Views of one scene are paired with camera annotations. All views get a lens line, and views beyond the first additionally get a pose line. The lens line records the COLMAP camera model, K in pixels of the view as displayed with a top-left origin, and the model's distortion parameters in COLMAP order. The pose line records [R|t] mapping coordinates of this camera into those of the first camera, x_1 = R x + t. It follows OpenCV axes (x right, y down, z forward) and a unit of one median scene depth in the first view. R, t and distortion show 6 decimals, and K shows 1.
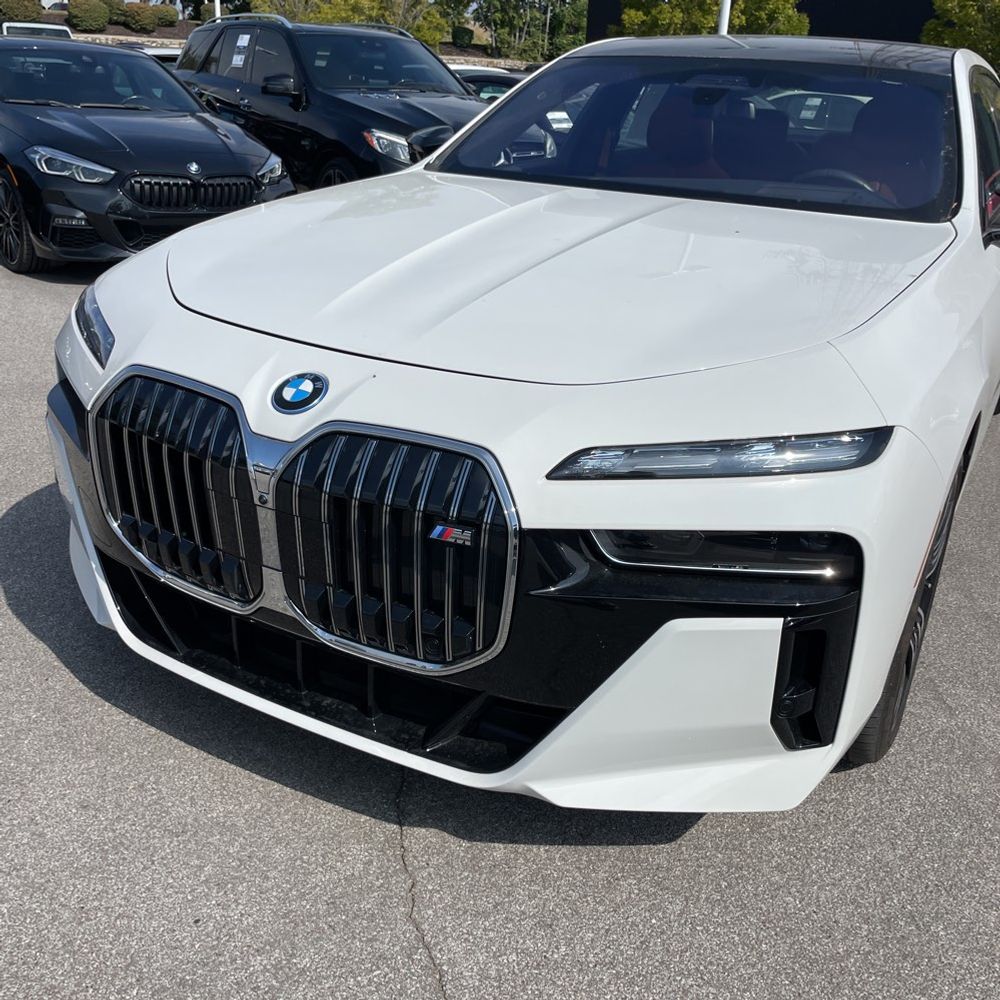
lens RADIAL K [[1019.9, 0, 500.0], [0, 1019.9, 500.0], [0, 0, 1]] dist [0.088279, -0.131385]
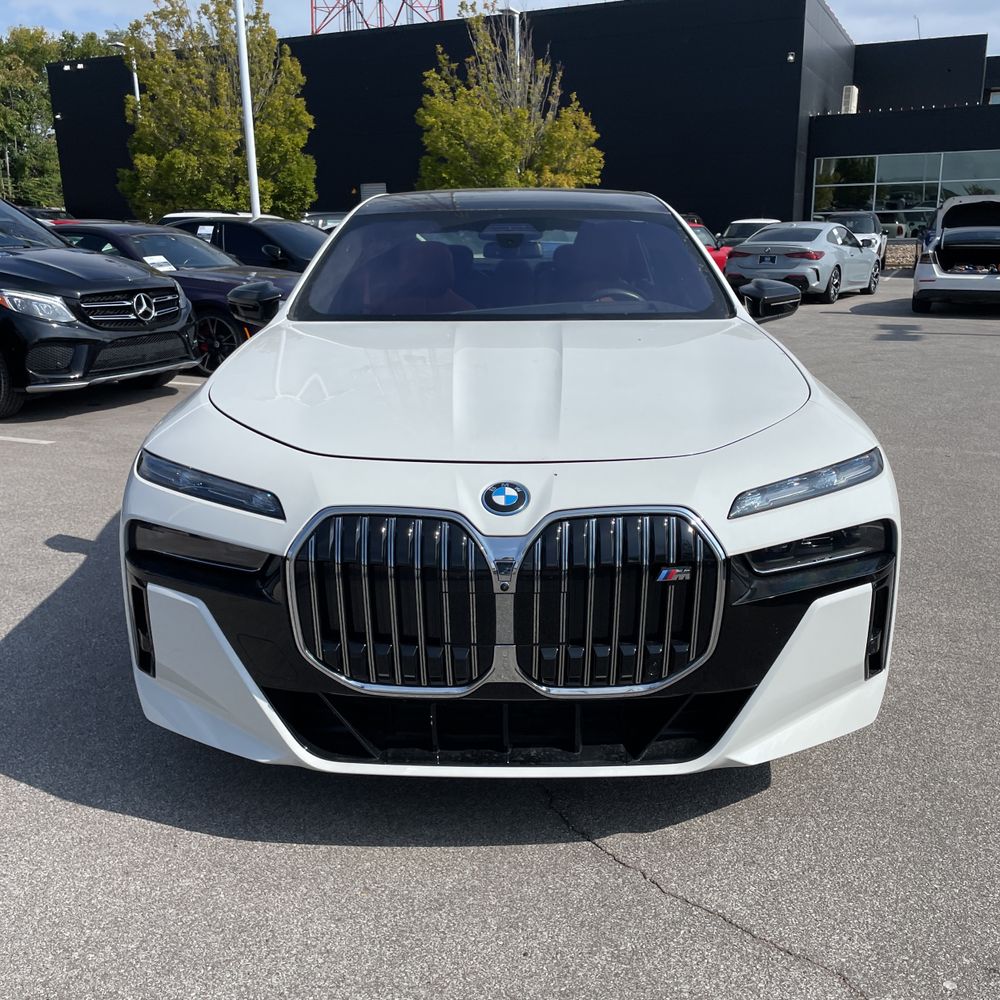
lens RADIAL K [[1024.4, 0, 494.4], [0, 1024.4, 506.7], [0, 0, 1]] dist [0.103611, -0.184137]
pose [[0.882744, -0.183760, 0.432430, -0.695783], [0.228616, 0.972039, -0.053621, -0.028774], [-0.410486, 0.146194, 0.900072, -0.107195]]
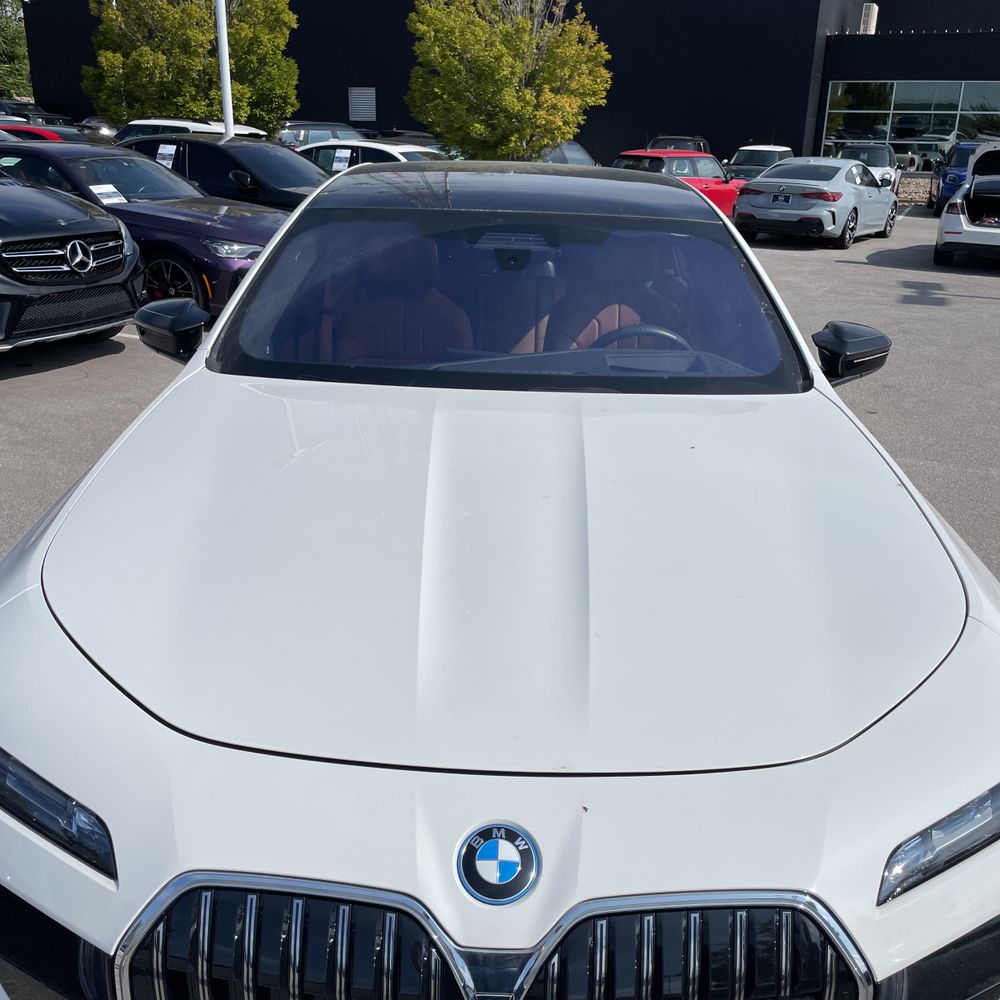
lens RADIAL K [[1019.9, 0, 500.0], [0, 1019.9, 500.0], [0, 0, 1]] dist [0.088279, -0.131385]
pose [[0.879714, -0.189364, 0.436170, -0.430326], [0.196030, 0.980134, 0.030153, -0.350760], [-0.433215, 0.058977, 0.899359, 0.308246]]
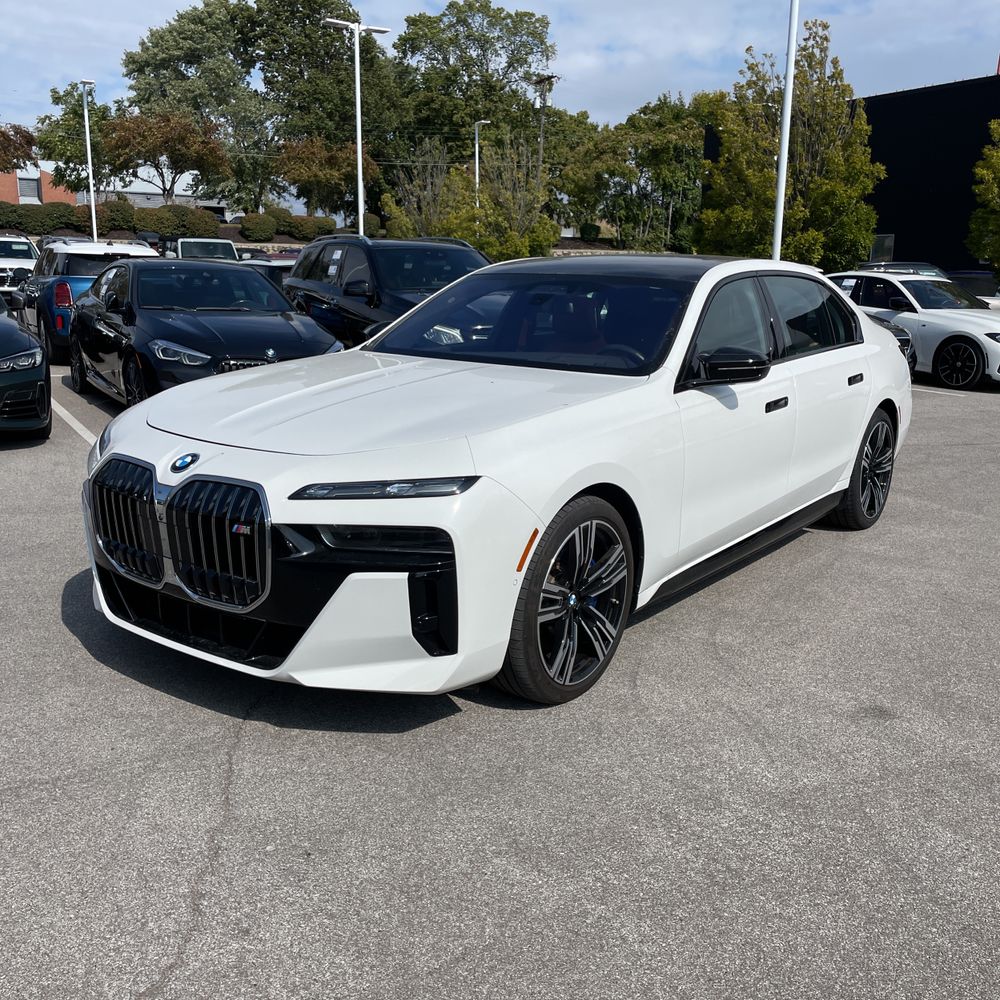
lens RADIAL K [[1024.4, 0, 494.4], [0, 1024.4, 506.7], [0, 0, 1]] dist [0.103611, -0.184137]
pose [[0.989497, 0.000604, -0.144554, 0.598668], [-0.023688, 0.987151, -0.158028, 0.244540], [0.142601, 0.159792, 0.976796, -0.711067]]
